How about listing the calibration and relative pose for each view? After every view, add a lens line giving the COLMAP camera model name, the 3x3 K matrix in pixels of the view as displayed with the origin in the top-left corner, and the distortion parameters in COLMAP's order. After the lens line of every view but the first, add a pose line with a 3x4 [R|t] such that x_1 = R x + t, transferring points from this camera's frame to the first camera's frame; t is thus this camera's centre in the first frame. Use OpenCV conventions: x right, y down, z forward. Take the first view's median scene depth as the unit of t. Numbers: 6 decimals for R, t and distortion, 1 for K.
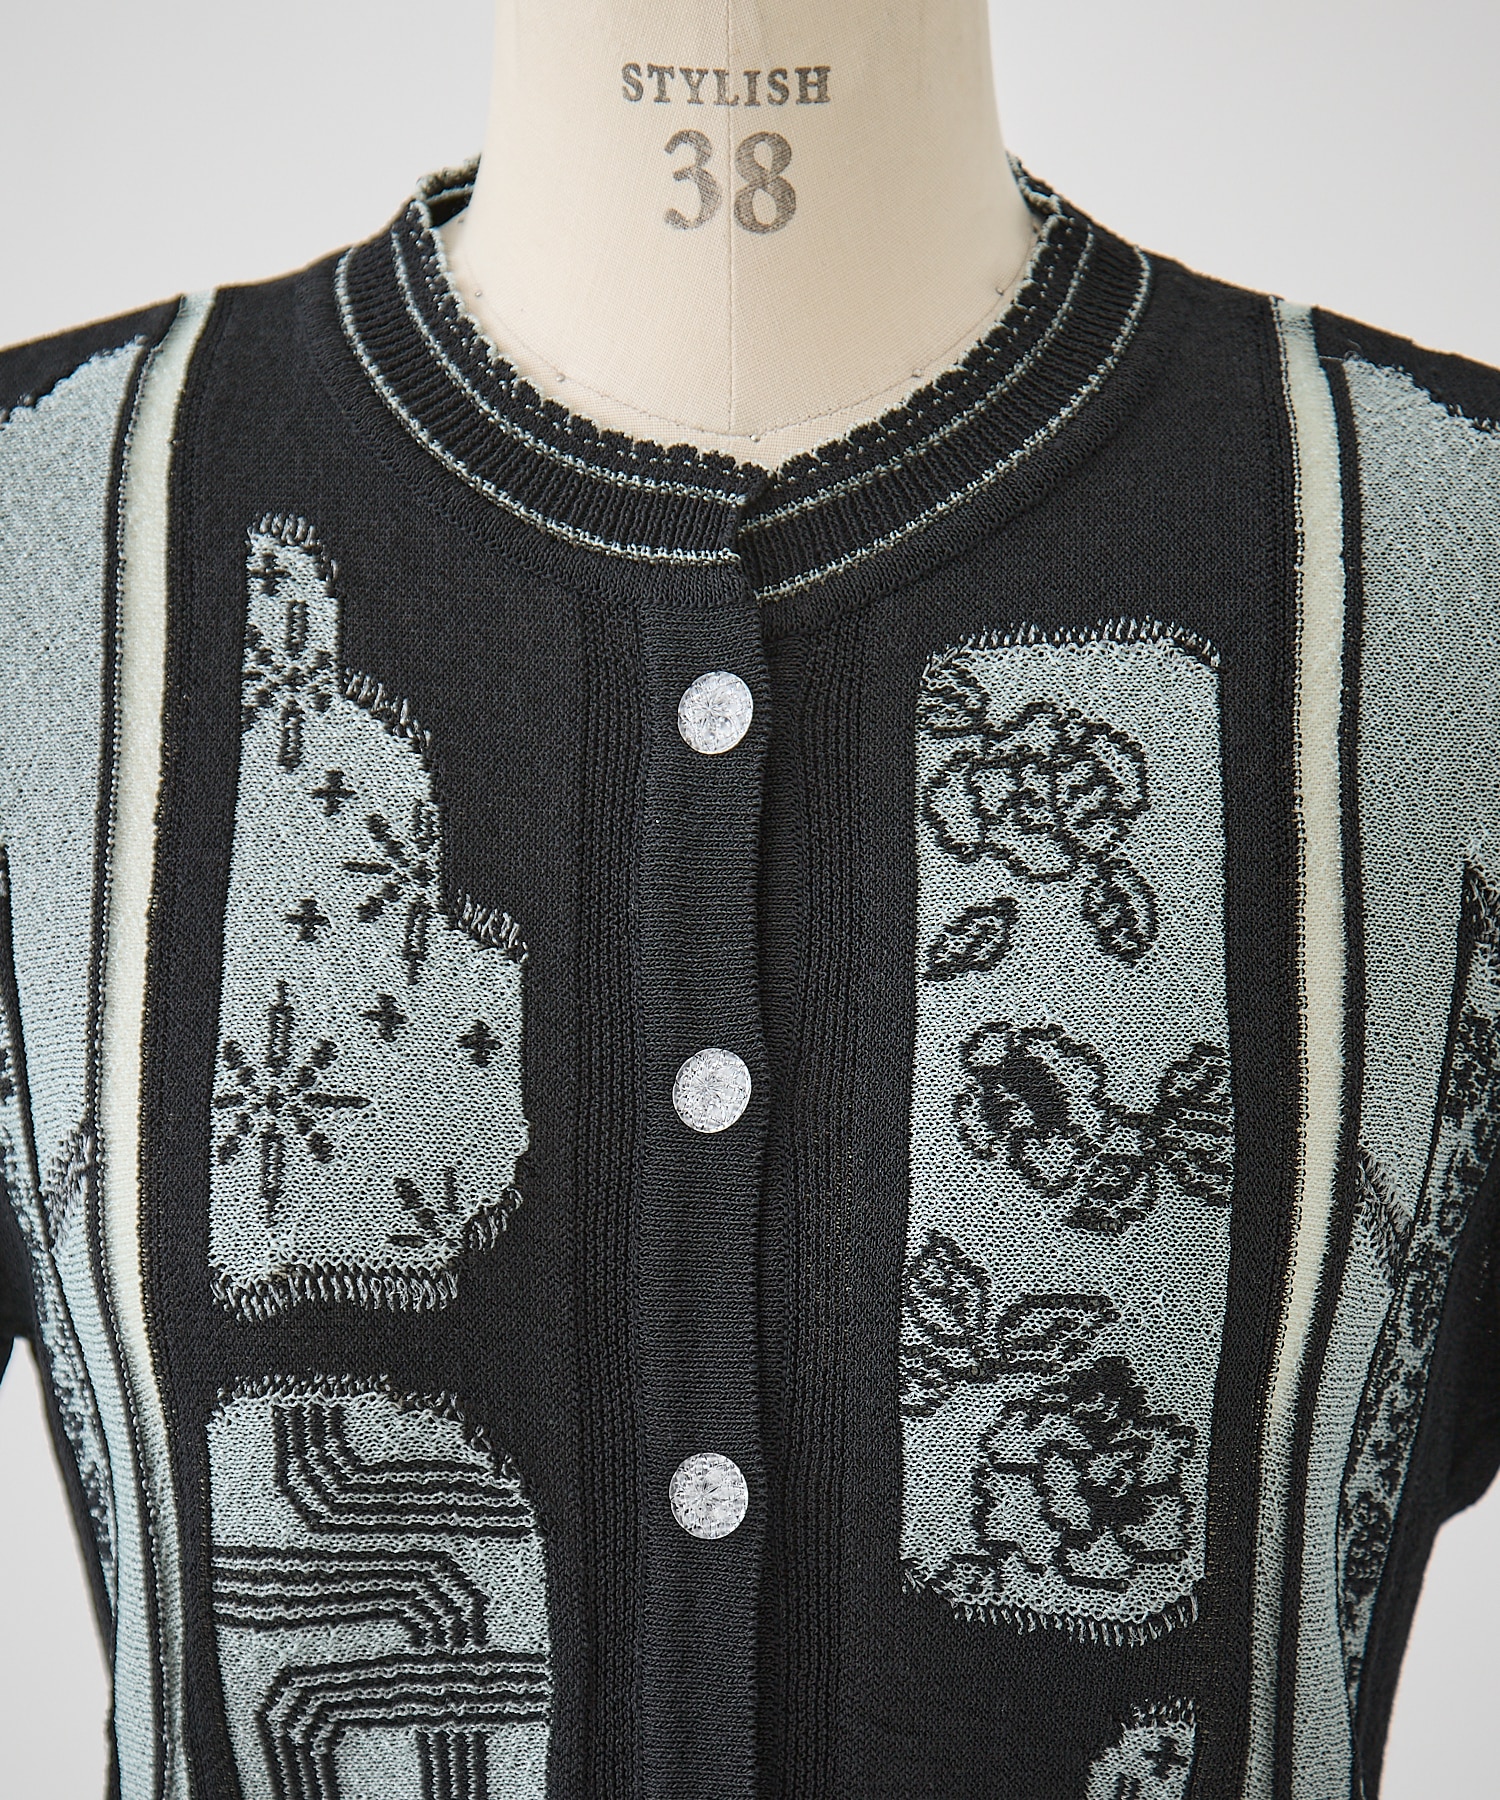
lens RADIAL K [[6151.0, 0, 752.2], [0, 6151.0, 893.6], [0, 0, 1]] dist [-0.249553, 0.000000]
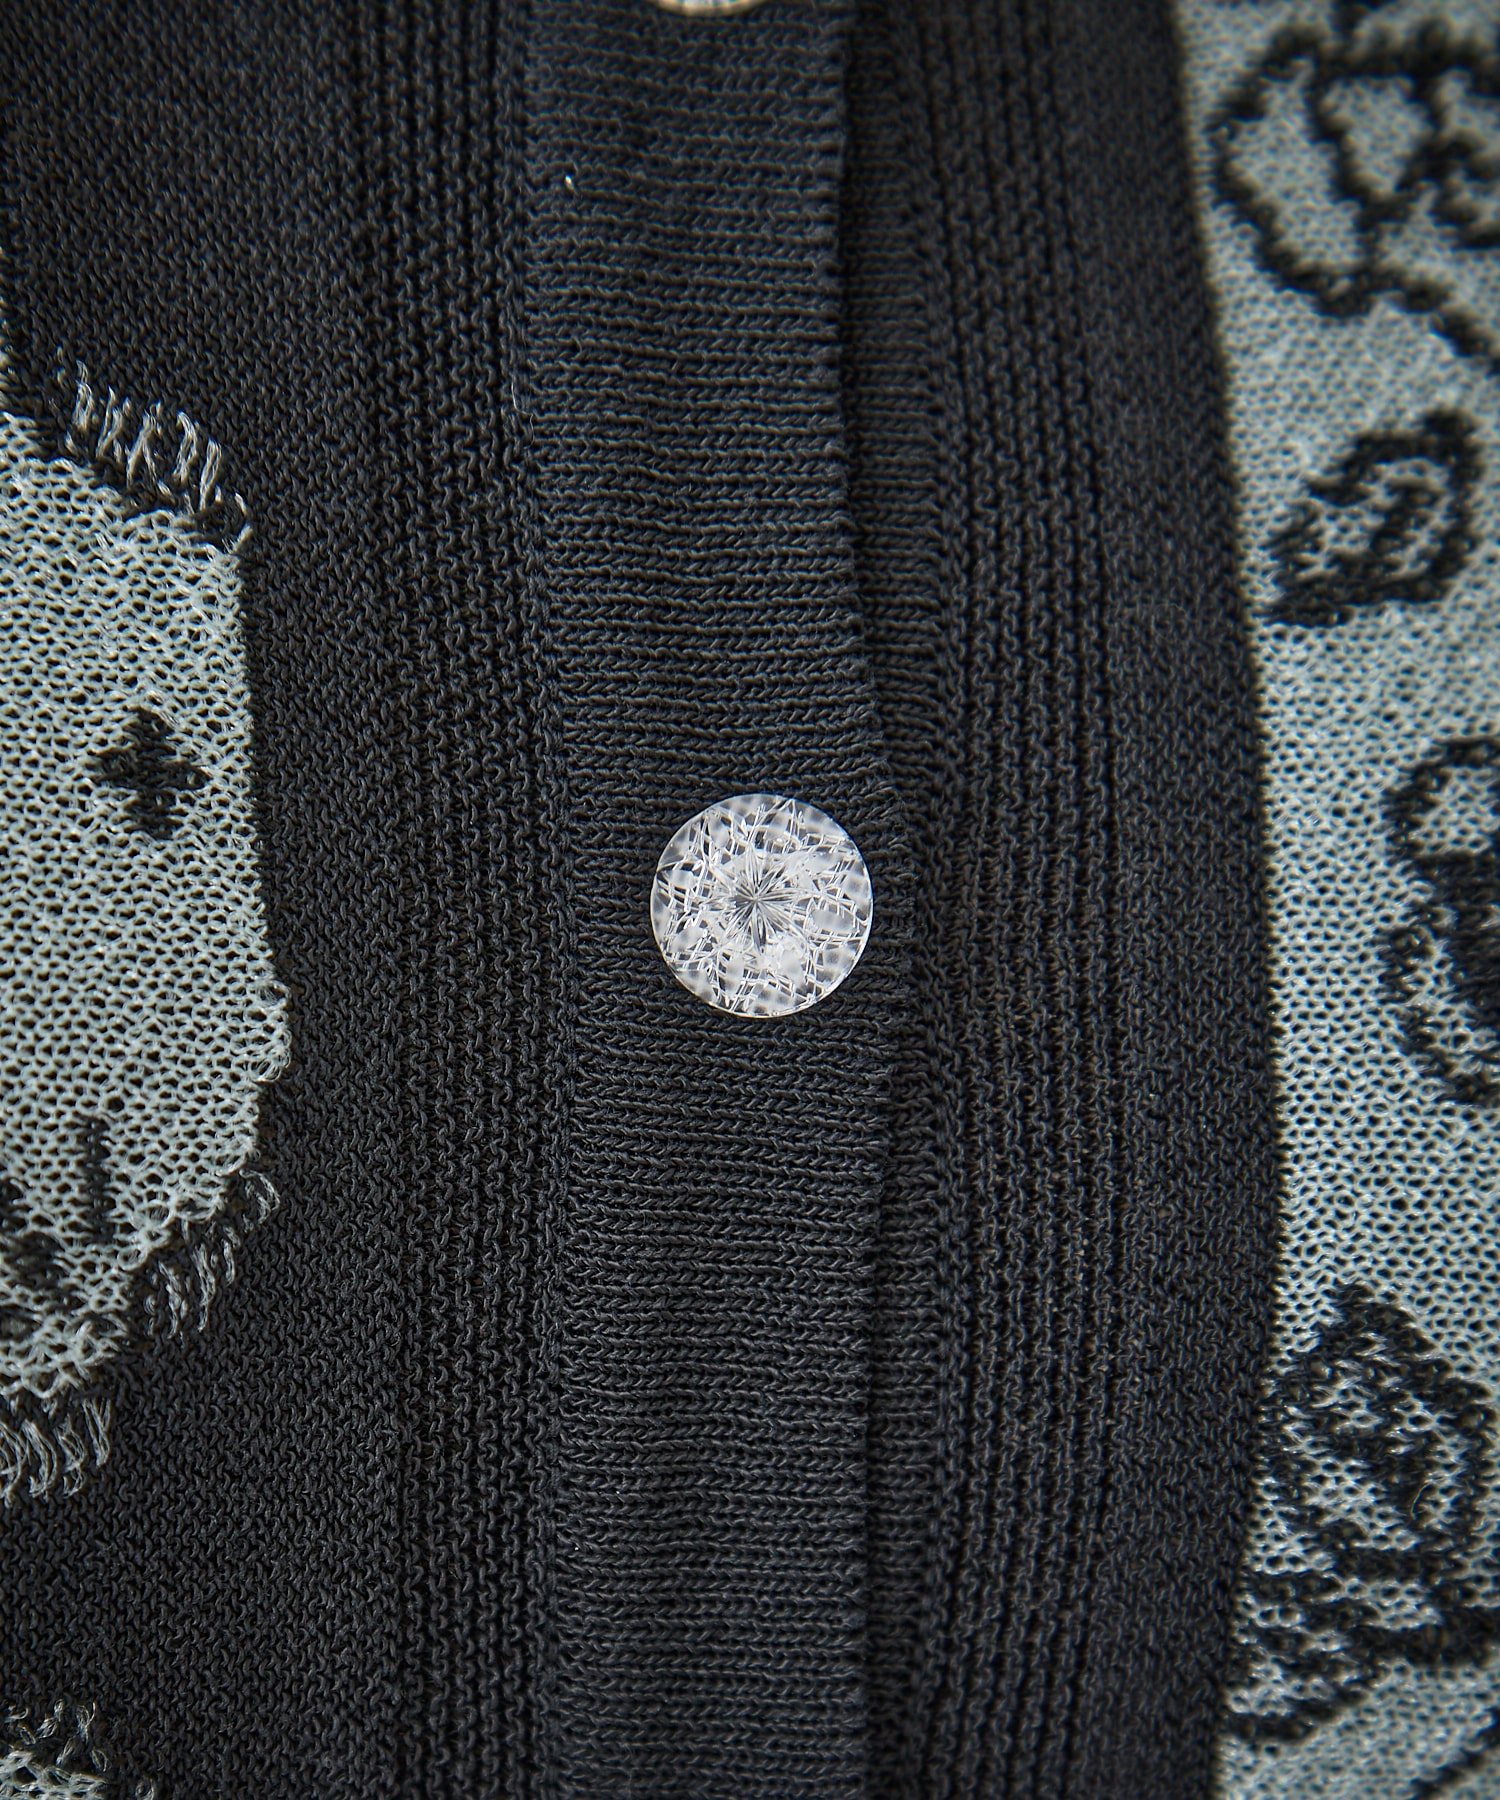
lens RADIAL K [[6151.0, 0, 744.0], [0, 6151.0, 913.7], [0, 0, 1]] dist [-0.249553, 0.000000]
pose [[0.957729, -0.000295, 0.287672, -0.117828], [-0.043708, 0.988240, 0.146529, -0.023652], [-0.284333, -0.152908, 0.946453, 0.638111]]
